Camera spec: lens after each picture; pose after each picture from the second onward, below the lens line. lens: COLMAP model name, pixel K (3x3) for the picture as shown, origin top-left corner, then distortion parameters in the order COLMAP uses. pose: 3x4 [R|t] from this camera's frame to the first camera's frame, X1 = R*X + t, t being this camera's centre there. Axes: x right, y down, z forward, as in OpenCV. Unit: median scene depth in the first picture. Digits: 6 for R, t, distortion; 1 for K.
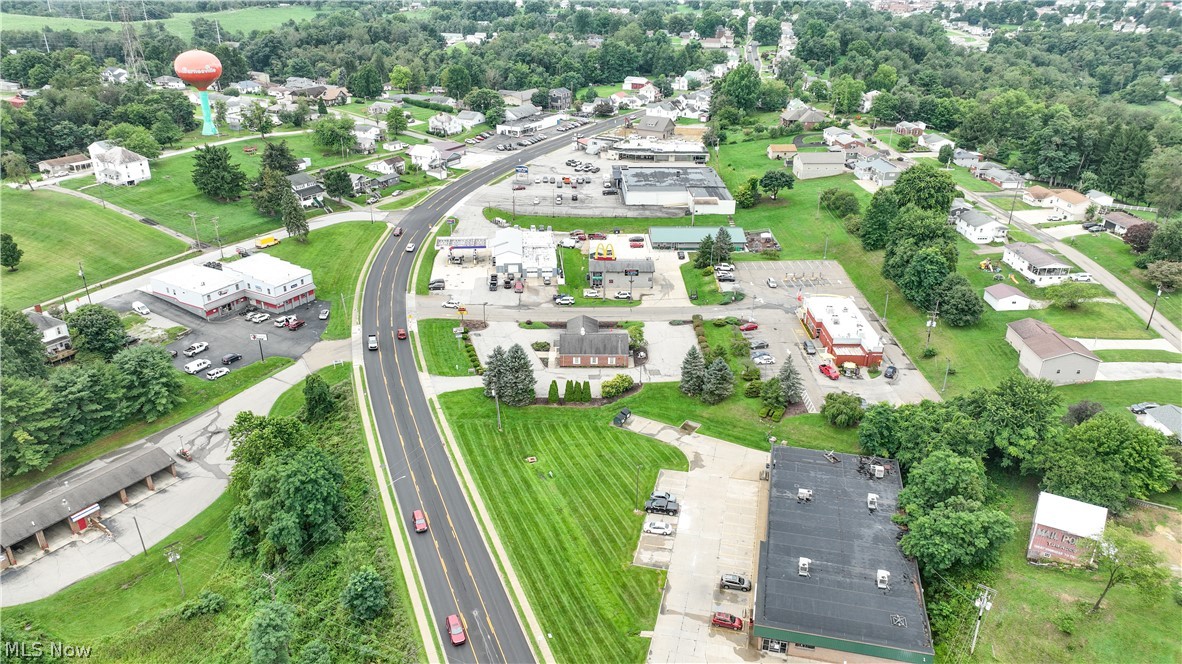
lens RADIAL K [[832.9, 0, 591.0], [0, 832.9, 332.0], [0, 0, 1]] dist [-0.001761, 0.022945]
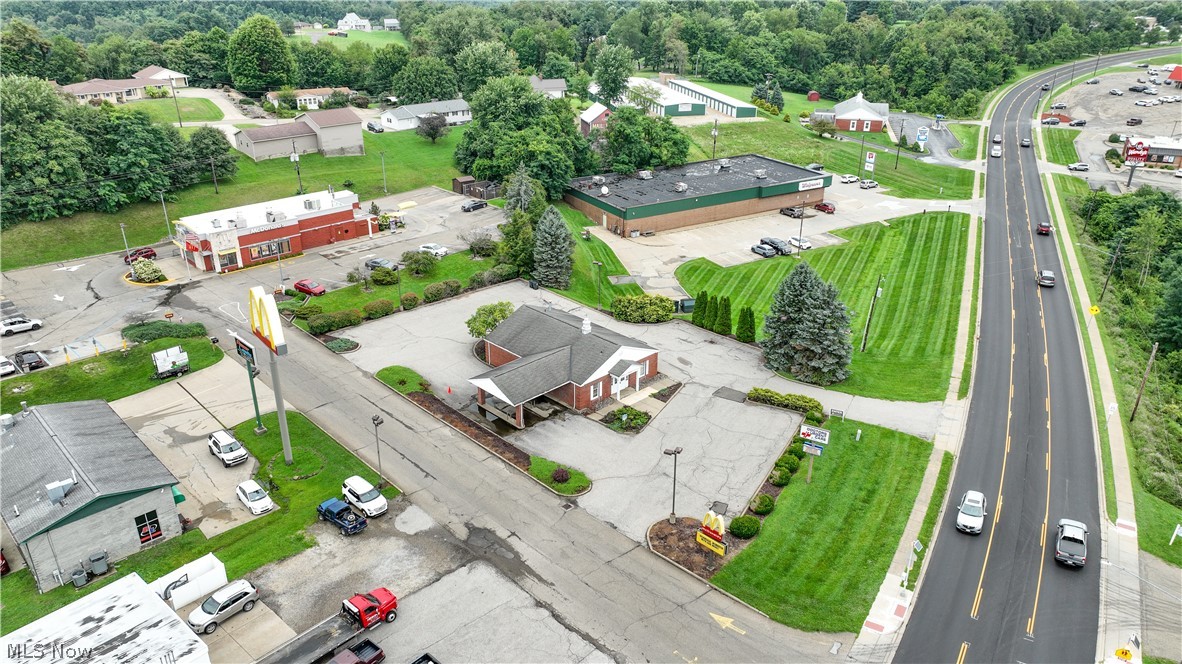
lens RADIAL K [[832.9, 0, 591.0], [0, 832.9, 332.0], [0, 0, 1]] dist [-0.001761, 0.022945]
pose [[-0.692619, -0.306043, 0.653159, -0.311277], [0.290414, 0.710567, 0.640901, -0.290988], [-0.660256, 0.633586, -0.403274, 1.166961]]
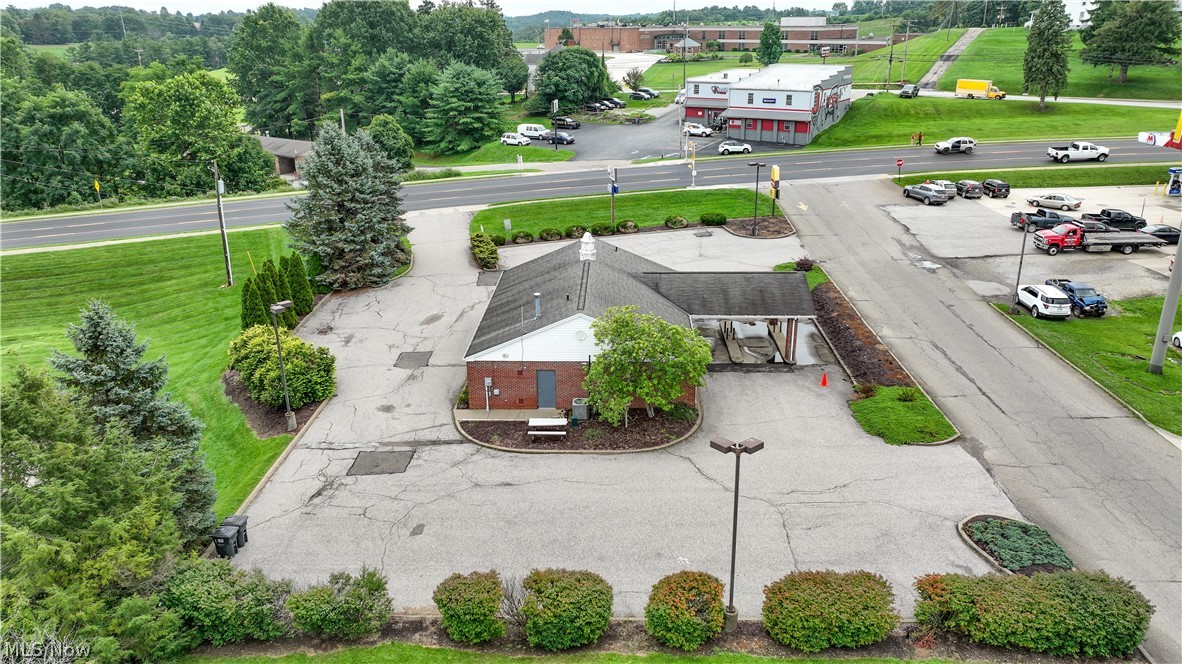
lens RADIAL K [[855.6, 0, 591.0], [0, 855.6, 332.0], [0, 0, 1]] dist [0.003601, 0.004035]
pose [[-0.043620, 0.338258, -0.940042, 0.250529], [-0.405655, 0.853883, 0.326079, -0.065816], [0.912985, 0.395556, 0.099970, 0.966466]]
